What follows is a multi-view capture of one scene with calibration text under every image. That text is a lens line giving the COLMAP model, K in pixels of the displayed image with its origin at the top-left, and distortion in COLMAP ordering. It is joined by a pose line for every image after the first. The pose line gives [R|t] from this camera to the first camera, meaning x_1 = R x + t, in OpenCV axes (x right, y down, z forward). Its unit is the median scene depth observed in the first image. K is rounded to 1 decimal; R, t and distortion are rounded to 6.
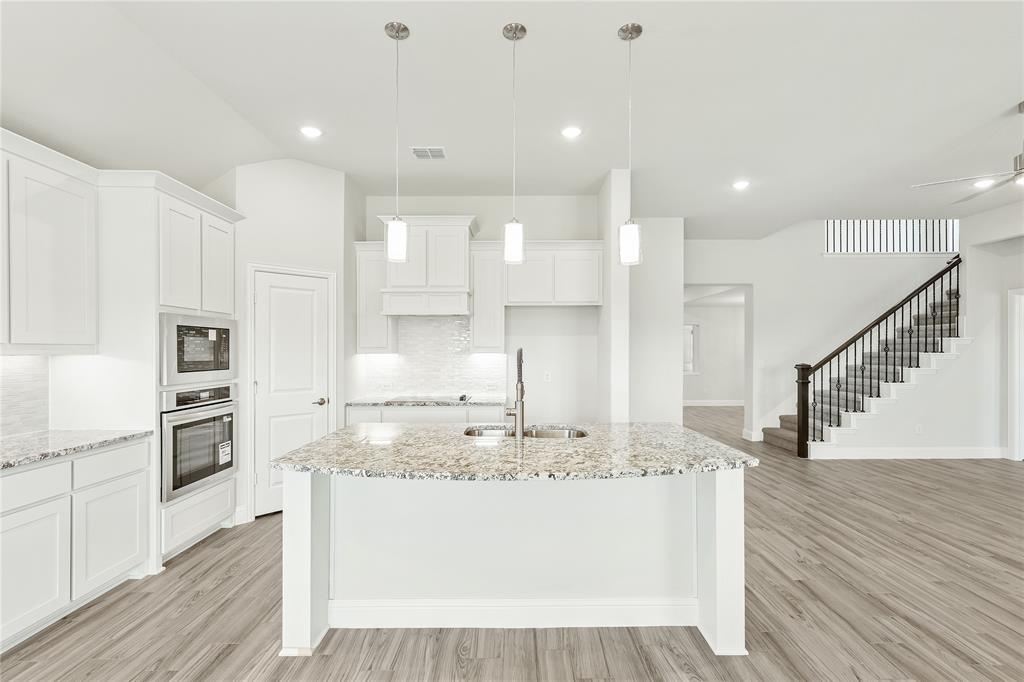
lens RADIAL K [[472.2, 0, 517.8], [0, 472.2, 352.6], [0, 0, 1]] dist [-0.000620, 0.001309]
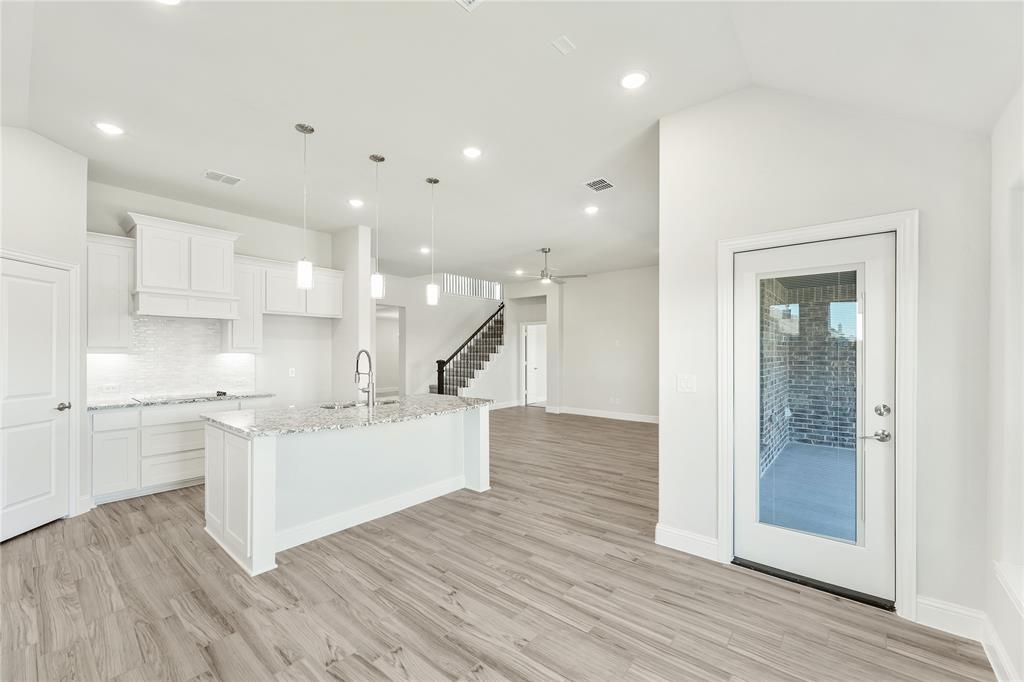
lens RADIAL K [[414.0, 0, 517.6], [0, 414.0, 351.2], [0, 0, 1]] dist [-0.001254, -0.000787]
pose [[0.637523, 0.004254, 0.770419, -0.577363], [-0.000785, 0.999988, -0.004872, 0.000493], [-0.770431, 0.002501, 0.637519, -0.212561]]
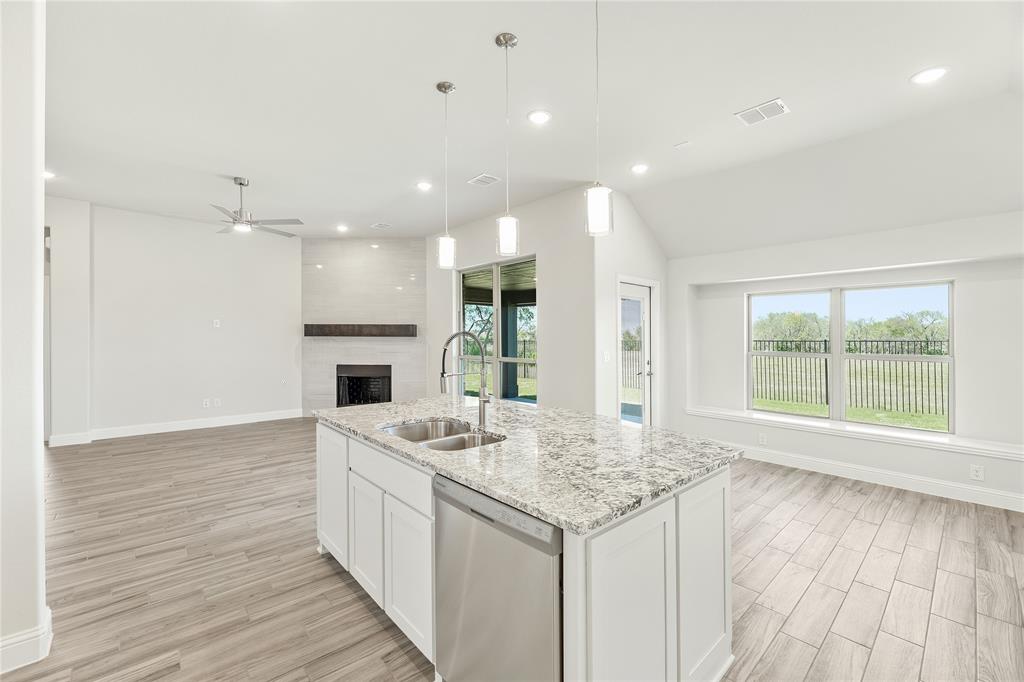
lens RADIAL K [[418.9, 0, 508.3], [0, 418.9, 333.6], [0, 0, 1]] dist [0.001019, -0.000188]
pose [[-0.662820, 0.006447, 0.748751, -0.503667], [-0.001646, 0.999948, -0.010067, 0.004755], [-0.748777, -0.007906, -0.662775, 1.153142]]
